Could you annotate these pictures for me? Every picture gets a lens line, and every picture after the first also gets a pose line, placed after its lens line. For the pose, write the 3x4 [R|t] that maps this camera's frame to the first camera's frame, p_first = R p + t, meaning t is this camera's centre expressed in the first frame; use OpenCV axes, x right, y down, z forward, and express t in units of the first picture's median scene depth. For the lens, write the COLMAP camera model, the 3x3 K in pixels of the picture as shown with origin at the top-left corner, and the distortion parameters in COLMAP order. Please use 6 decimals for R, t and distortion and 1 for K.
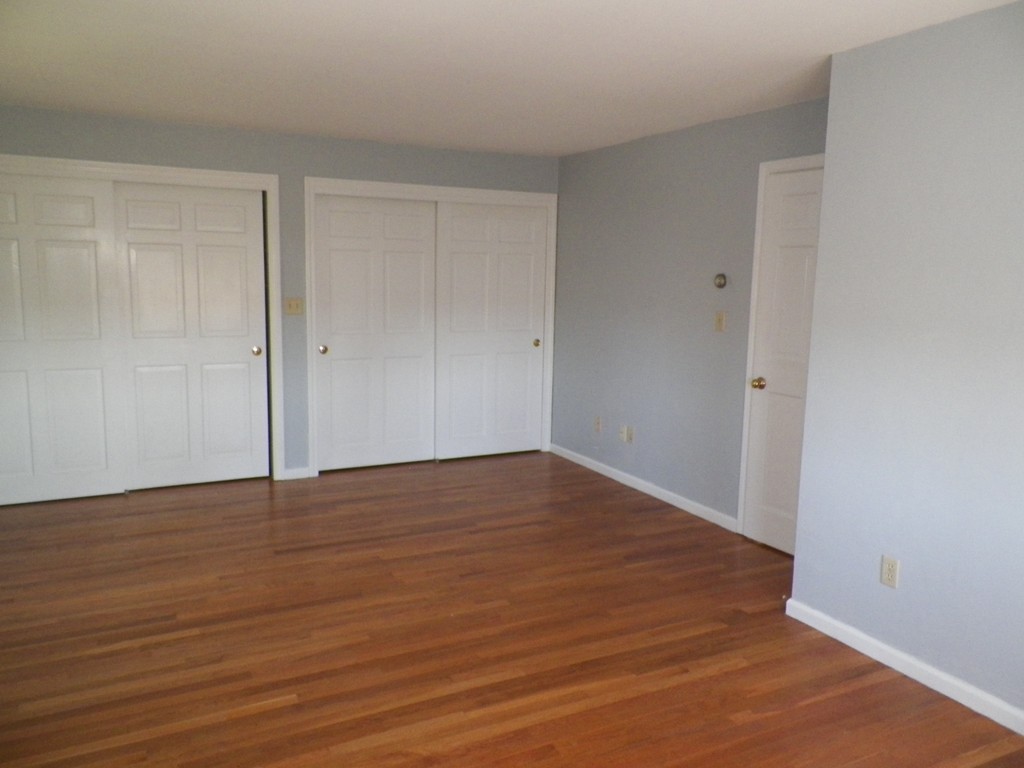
lens RADIAL K [[786.6, 0, 512.0], [0, 786.6, 384.0], [0, 0, 1]] dist [0.023614, -0.001312]
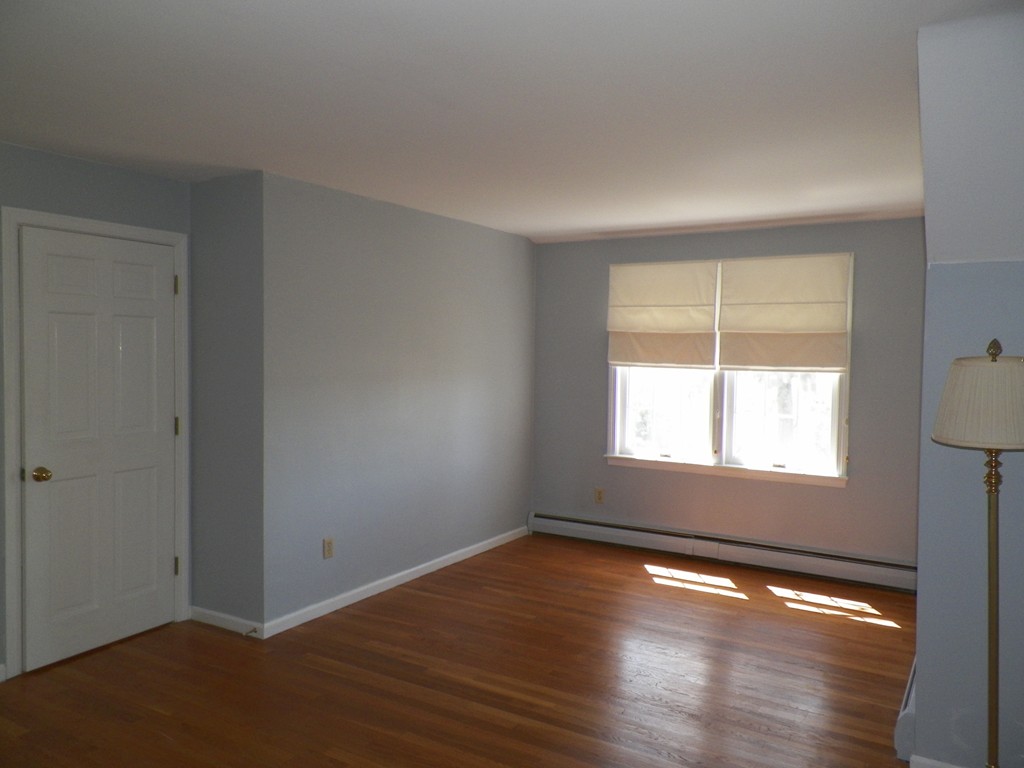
lens RADIAL K [[786.6, 0, 512.0], [0, 786.6, 384.0], [0, 0, 1]] dist [0.023614, -0.001312]
pose [[-0.515352, -0.067520, 0.854314, -0.690253], [0.104037, 0.984589, 0.140575, -0.171459], [-0.850640, 0.161326, -0.500386, 1.050151]]
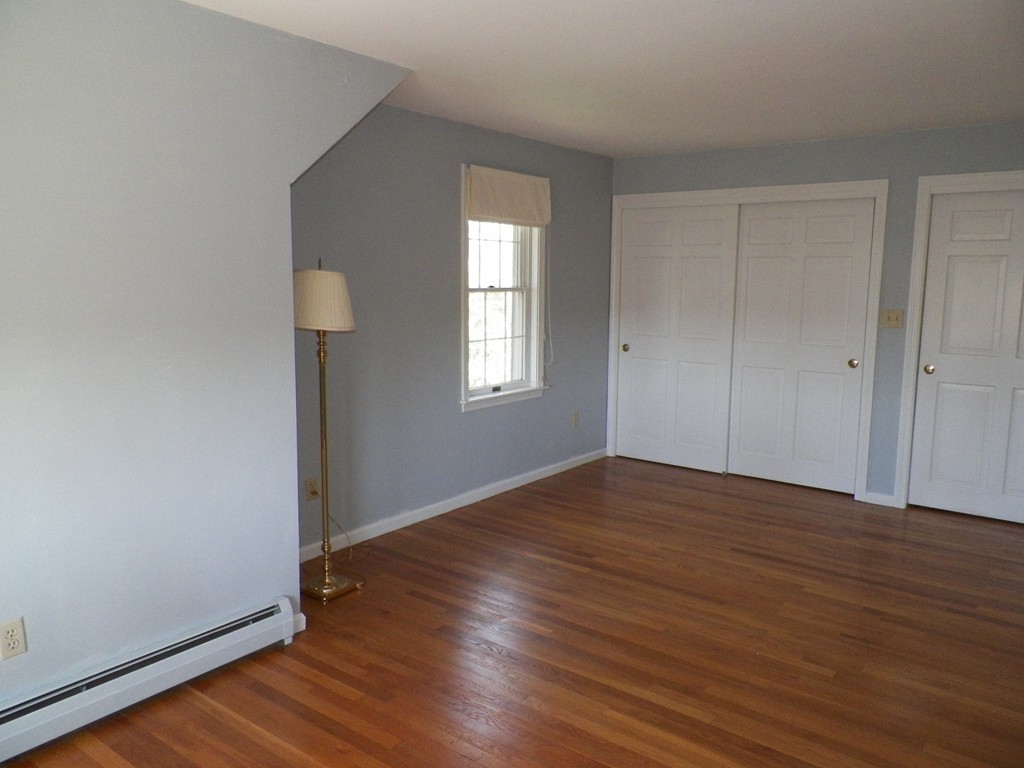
lens RADIAL K [[786.6, 0, 512.0], [0, 786.6, 384.0], [0, 0, 1]] dist [0.023614, -0.001312]
pose [[0.428361, 0.116326, -0.896089, 0.497636], [-0.134012, 0.988891, 0.064311, -0.030739], [0.893615, 0.092538, 0.439191, 0.266669]]
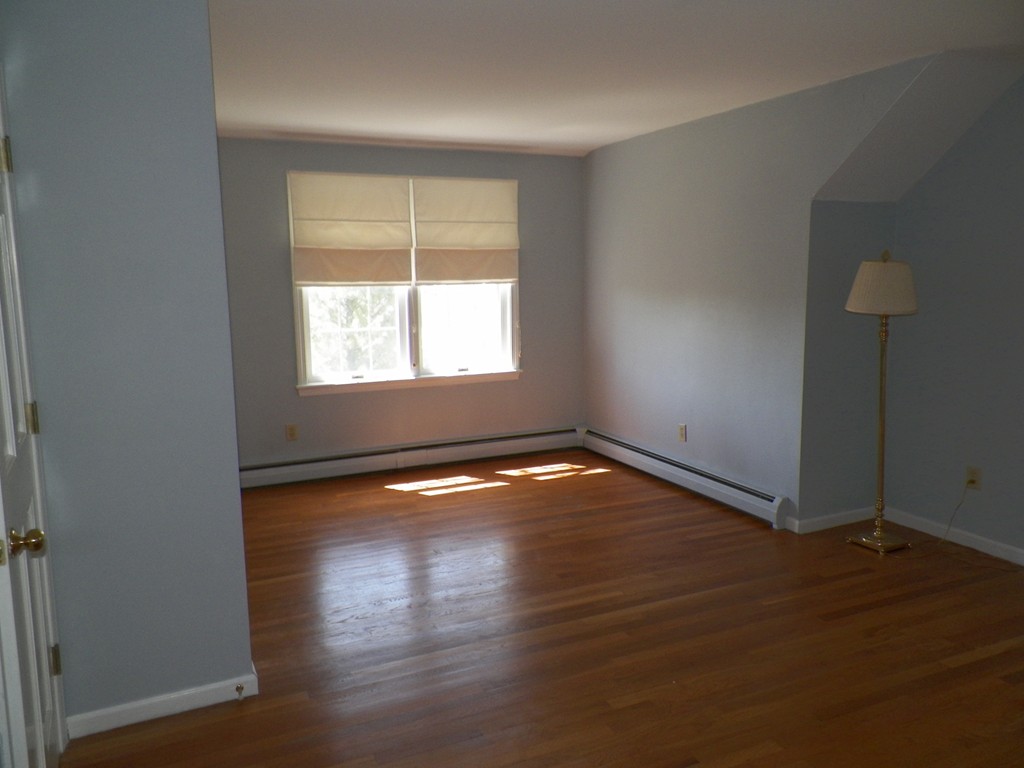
lens RADIAL K [[786.6, 0, 512.0], [0, 786.6, 384.0], [0, 0, 1]] dist [0.023614, -0.001312]
pose [[-0.999238, -0.012712, 0.036899, 0.057061], [-0.001392, 0.956475, 0.291811, -0.208728], [-0.039002, 0.291537, -0.955764, 1.445105]]
